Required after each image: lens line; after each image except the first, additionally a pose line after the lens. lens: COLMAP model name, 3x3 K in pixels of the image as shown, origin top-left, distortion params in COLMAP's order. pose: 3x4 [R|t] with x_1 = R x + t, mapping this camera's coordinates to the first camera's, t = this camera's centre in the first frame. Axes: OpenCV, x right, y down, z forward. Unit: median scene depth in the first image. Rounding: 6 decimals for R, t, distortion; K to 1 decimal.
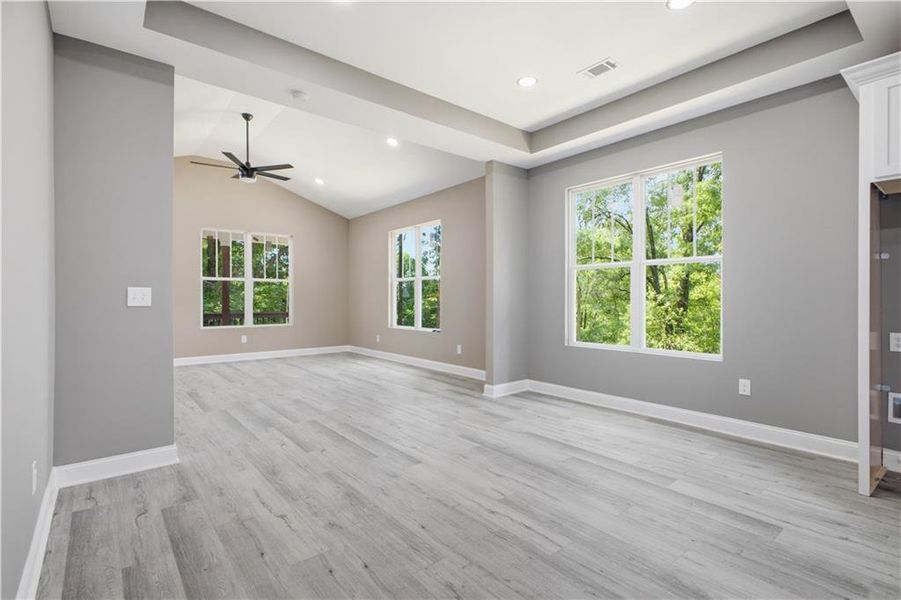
lens RADIAL K [[432.7, 0, 455.7], [0, 432.7, 298.5], [0, 0, 1]] dist [0.028752, -0.003589]
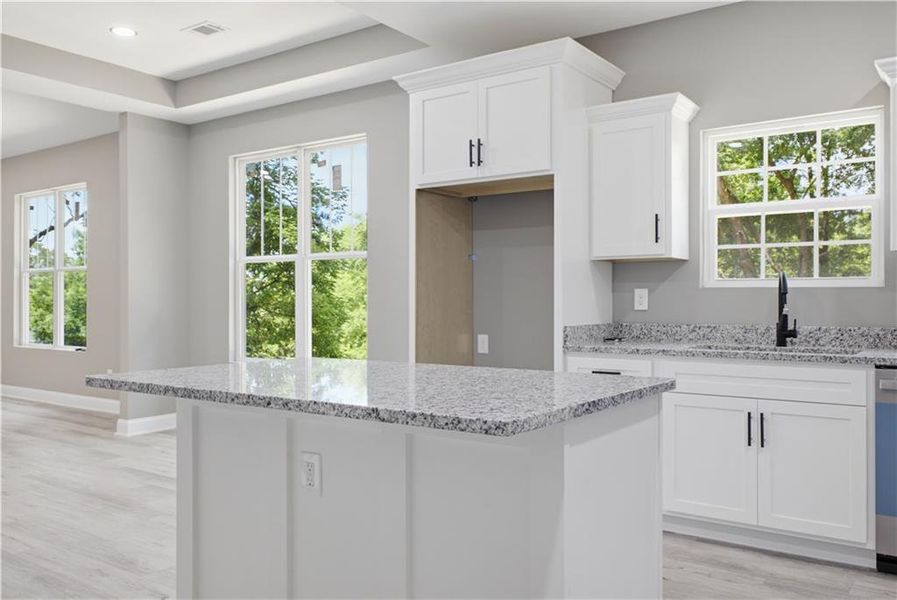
lens RADIAL K [[745.9, 0, 442.6], [0, 745.9, 300.6], [0, 0, 1]] dist [-0.011390, 0.019771]
pose [[0.965086, 0.002057, 0.261924, 0.367720], [-0.002221, 0.999997, 0.000331, -0.001912], [-0.261923, -0.000902, 0.965088, -0.470776]]
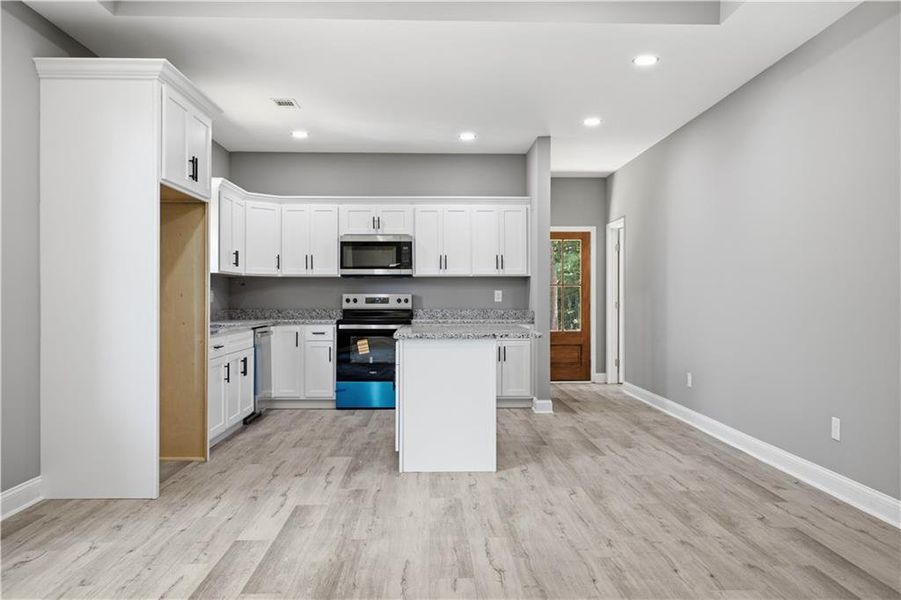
lens RADIAL K [[749.2, 0, 455.4], [0, 749.2, 299.4], [0, 0, 1]] dist [-0.011390, 0.019771]
pose [[-0.792350, -0.000242, 0.610067, -0.385245], [-0.000457, 1.000000, -0.000196, 0.000805], [-0.610067, -0.000434, -0.792350, 1.211544]]
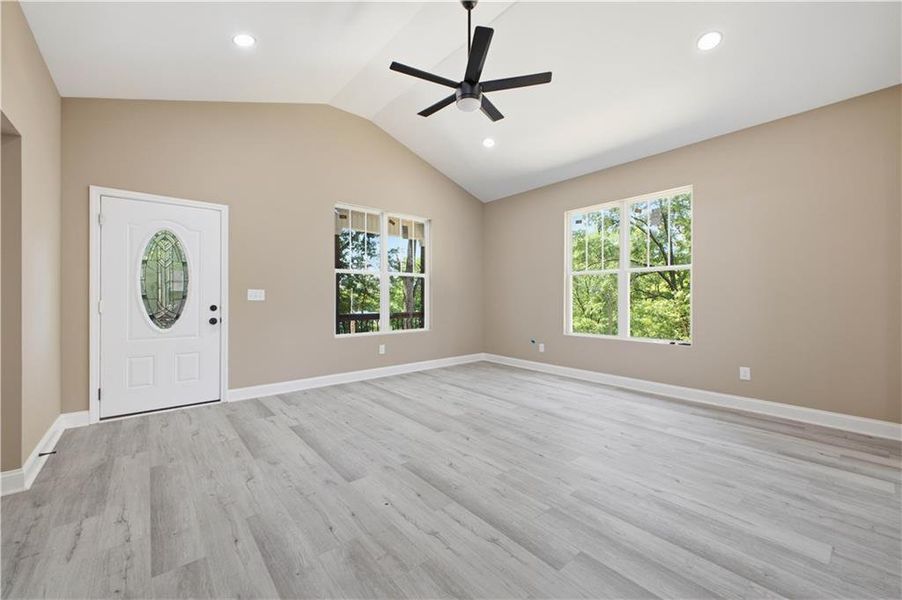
lens RADIAL K [[358.7, 0, 450.4], [0, 358.7, 295.0], [0, 0, 1]] dist [0.030899, -0.003757]
pose [[0.999886, 0.003183, 0.014730, -0.721941], [-0.003078, 0.999969, -0.007193, 0.002413], [-0.014753, 0.007147, 0.999866, 0.687475]]
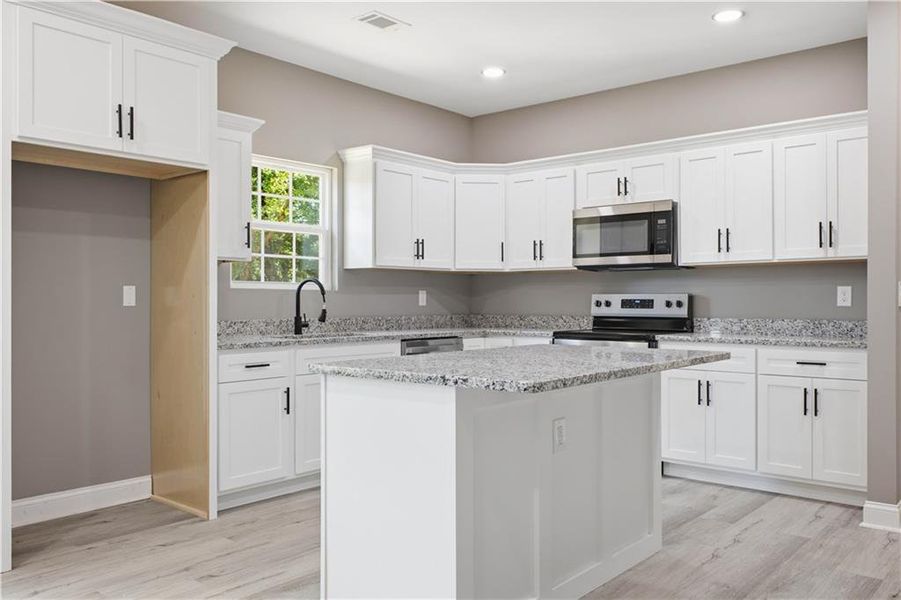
lens RADIAL K [[749.2, 0, 451.3], [0, 749.2, 300.5], [0, 0, 1]] dist [-0.011390, 0.019771]
pose [[-0.182037, 0.002775, 0.983288, -0.244527], [-0.001343, 0.999994, -0.003071, 0.002382], [-0.983291, -0.001880, -0.182033, 0.302804]]
